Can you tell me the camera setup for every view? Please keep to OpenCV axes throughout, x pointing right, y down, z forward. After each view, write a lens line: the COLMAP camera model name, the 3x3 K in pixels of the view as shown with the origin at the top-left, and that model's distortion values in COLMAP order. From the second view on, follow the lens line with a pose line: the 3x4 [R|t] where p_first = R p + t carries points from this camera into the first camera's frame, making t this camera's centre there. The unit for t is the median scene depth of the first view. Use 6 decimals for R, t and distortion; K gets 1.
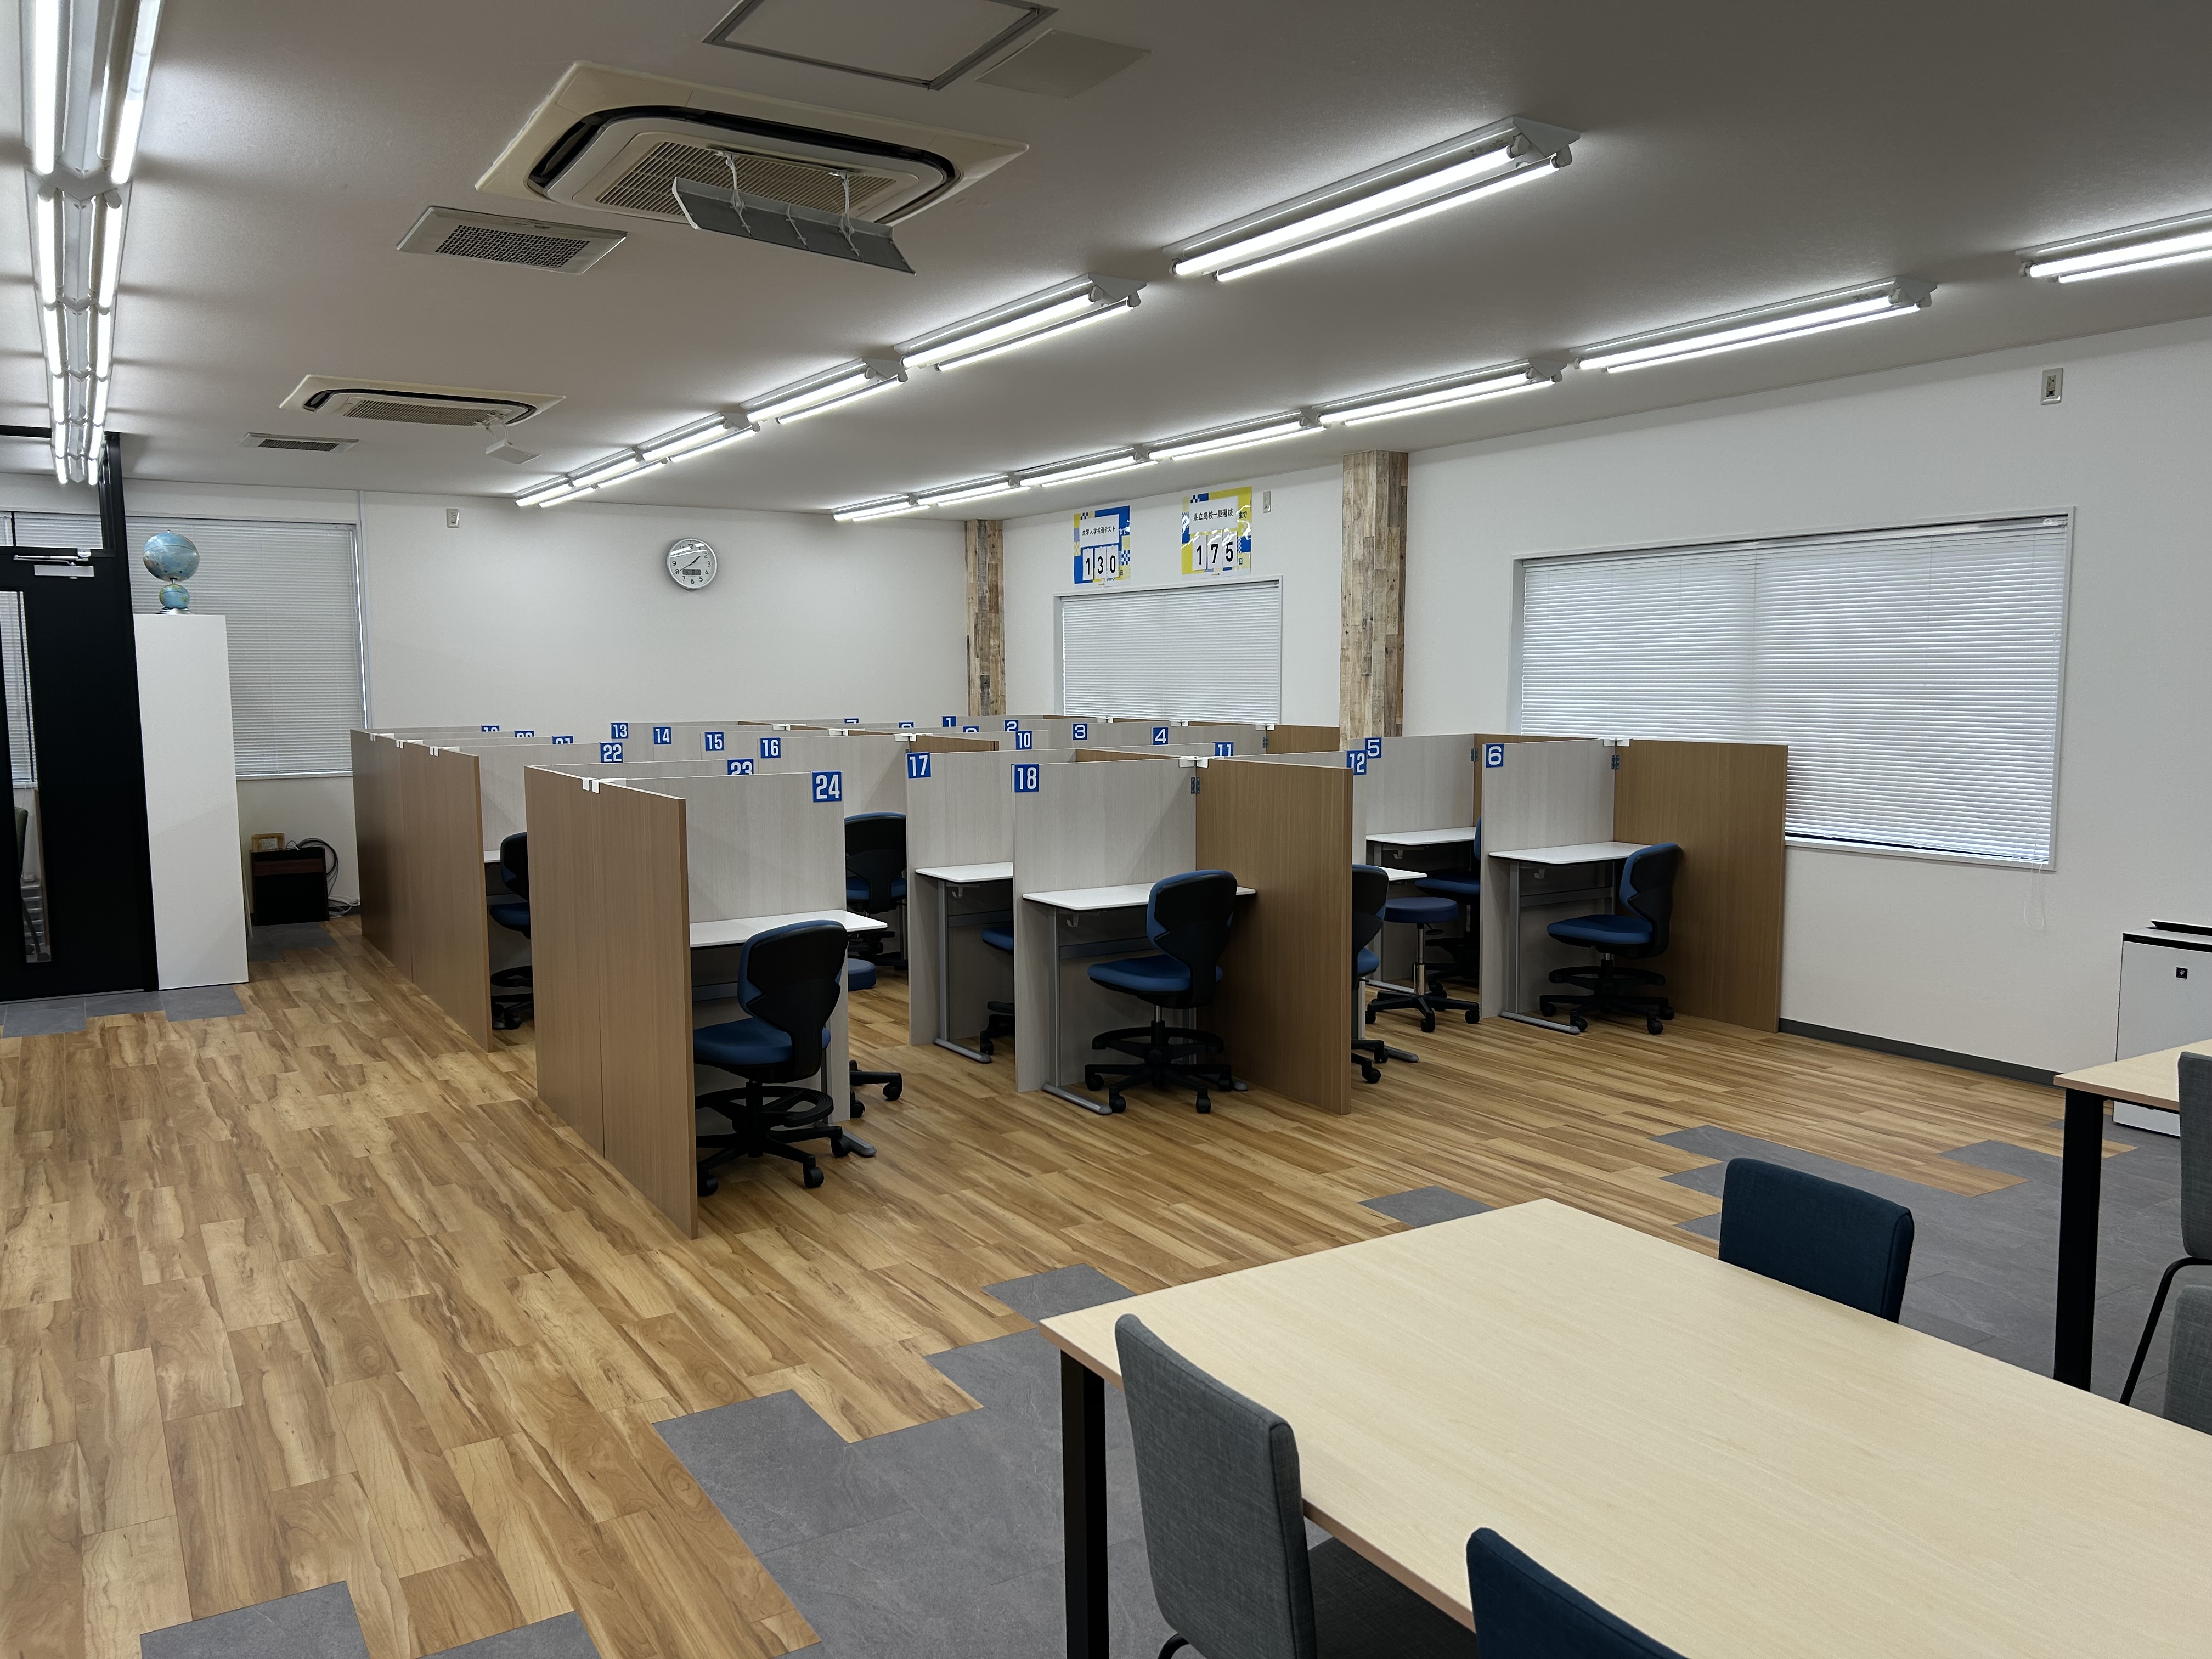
lens RADIAL K [[1665.0, 0, 1106.0], [0, 1665.0, 829.5], [0, 0, 1]] dist [0.005995, 0.003223]
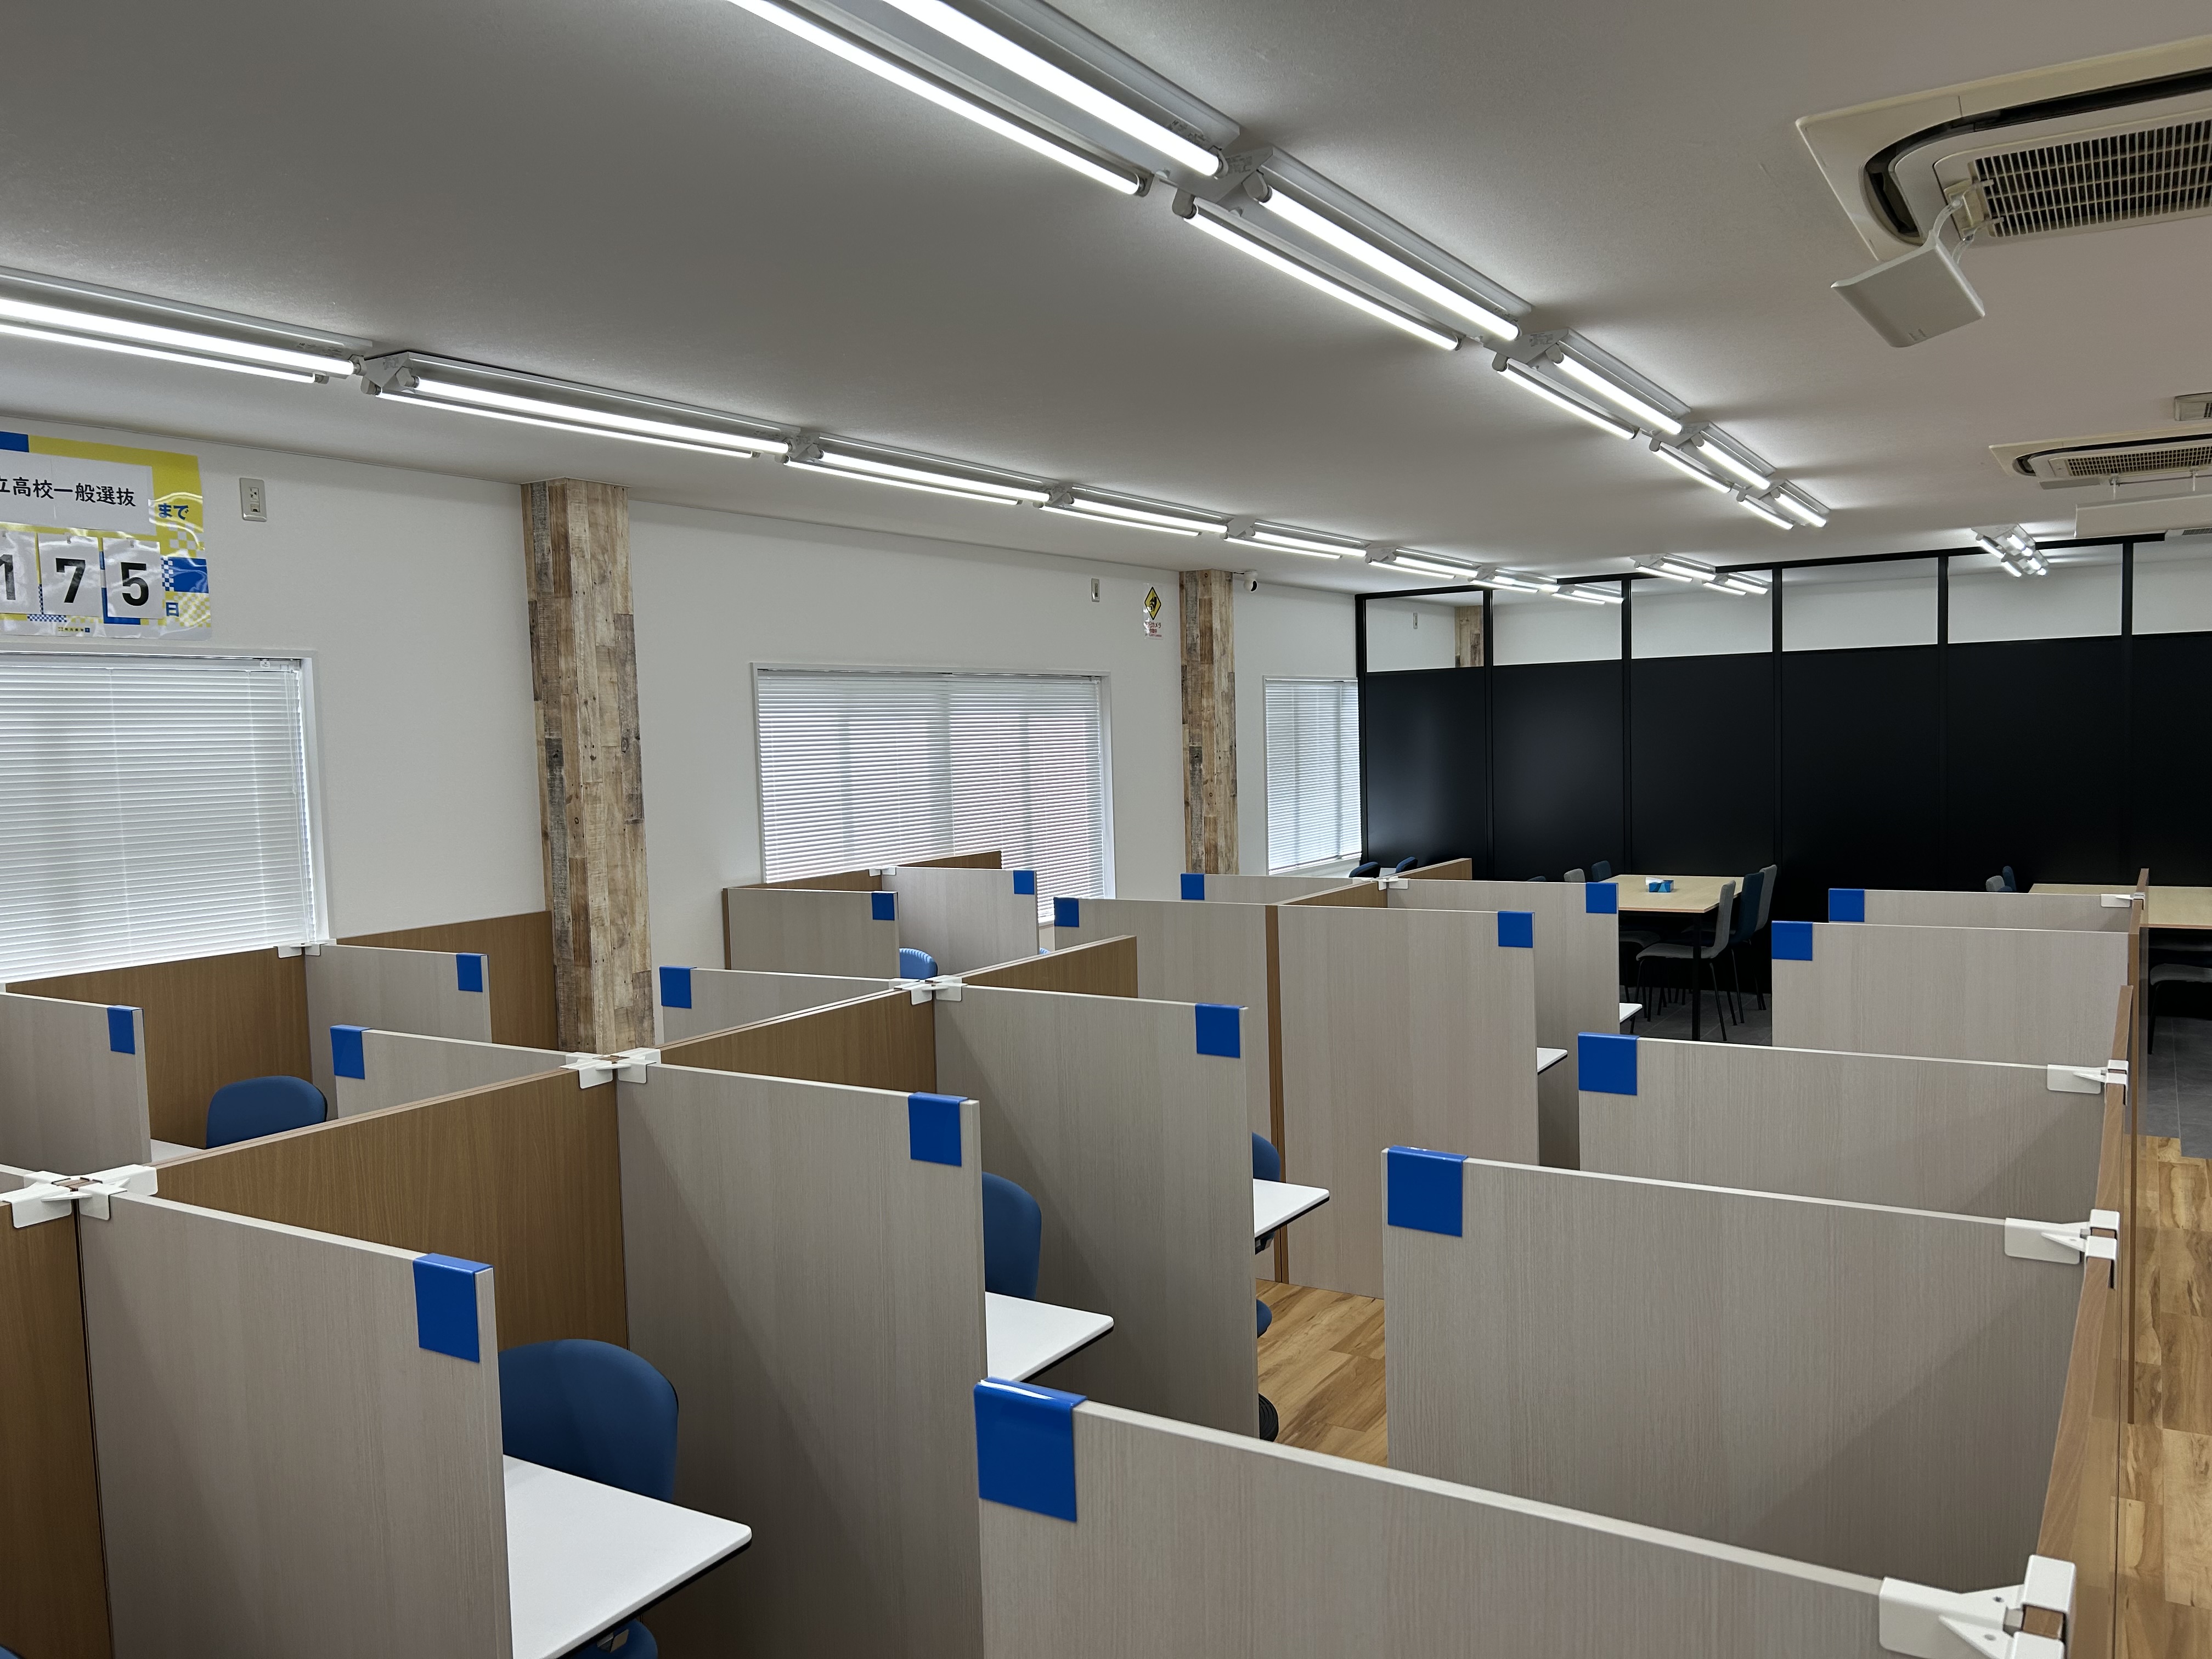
lens RADIAL K [[1665.0, 0, 1106.0], [0, 1665.0, 829.5], [0, 0, 1]] dist [0.005995, 0.003223]
pose [[-0.443126, -0.035094, 0.895772, -0.468527], [0.115529, 0.988665, 0.095884, -0.118555], [-0.888984, 0.145977, -0.434049, 1.011200]]
